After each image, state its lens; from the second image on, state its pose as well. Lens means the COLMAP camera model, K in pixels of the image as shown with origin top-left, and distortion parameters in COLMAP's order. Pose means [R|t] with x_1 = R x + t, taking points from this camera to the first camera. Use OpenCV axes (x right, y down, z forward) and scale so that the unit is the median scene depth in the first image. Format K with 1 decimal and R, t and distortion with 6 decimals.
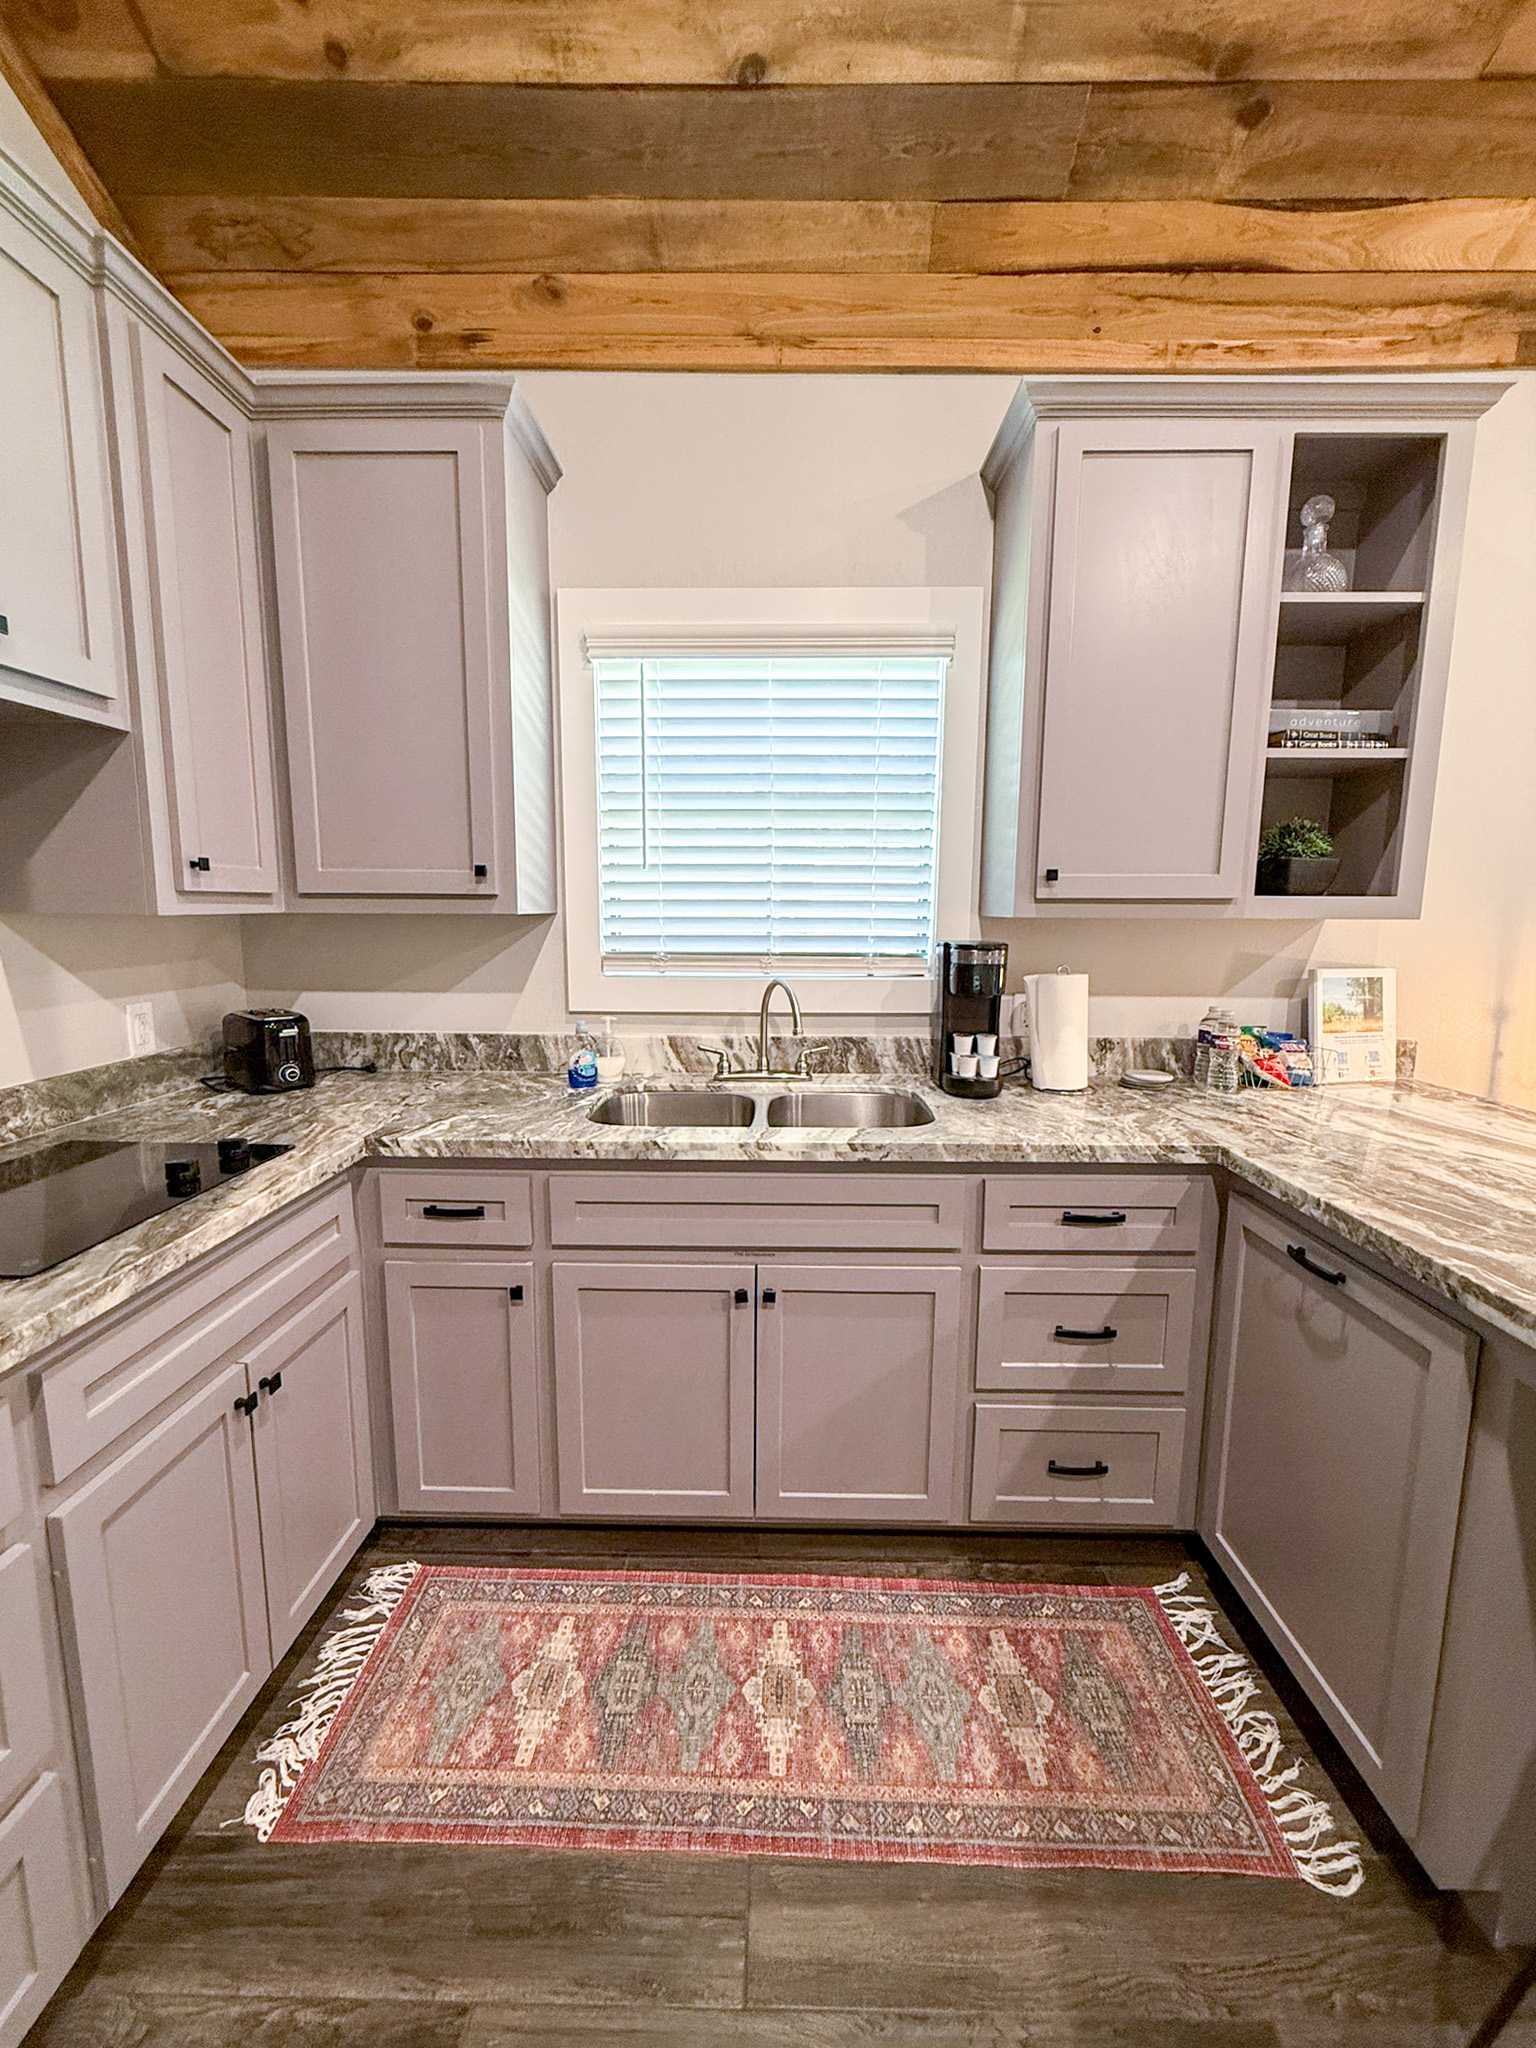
lens RADIAL K [[822.2, 0, 768.0], [0, 822.2, 1024.0], [0, 0, 1]] dist [-0.001490, -0.000090]
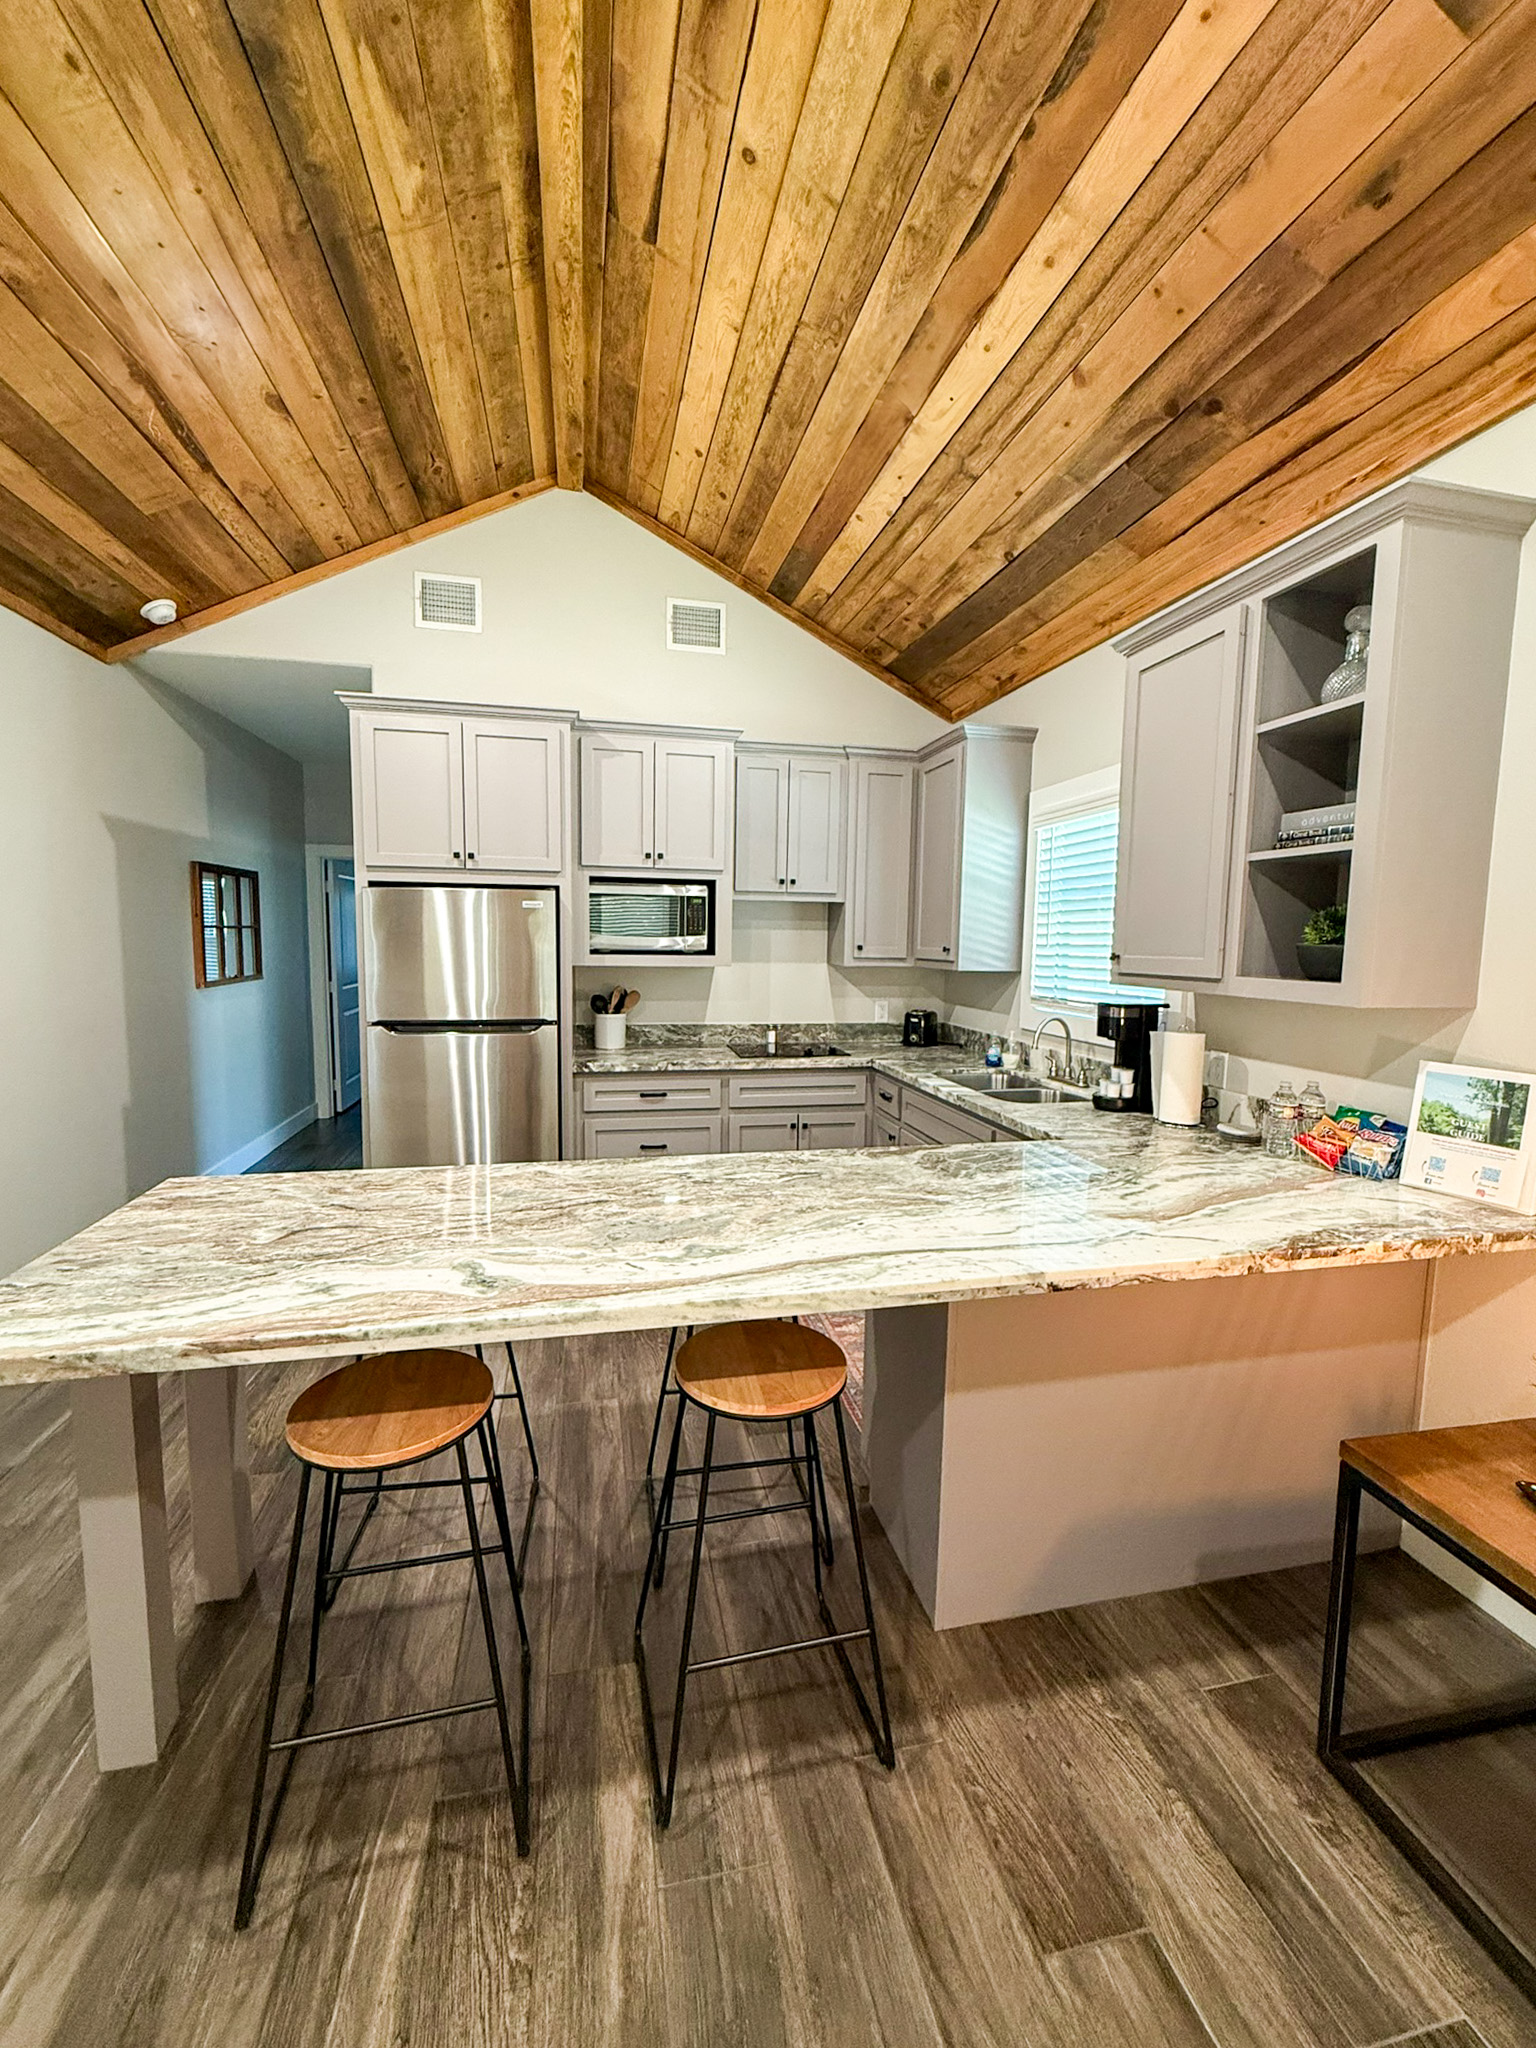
lens RADIAL K [[847.6, 0, 768.0], [0, 847.6, 1024.0], [0, 0, 1]] dist [0.000183, -0.000318]
pose [[0.226927, 0.095684, -0.969200, 1.690577], [-0.150322, 0.986678, 0.062213, -0.067081], [0.962241, 0.131574, 0.238287, 0.078377]]
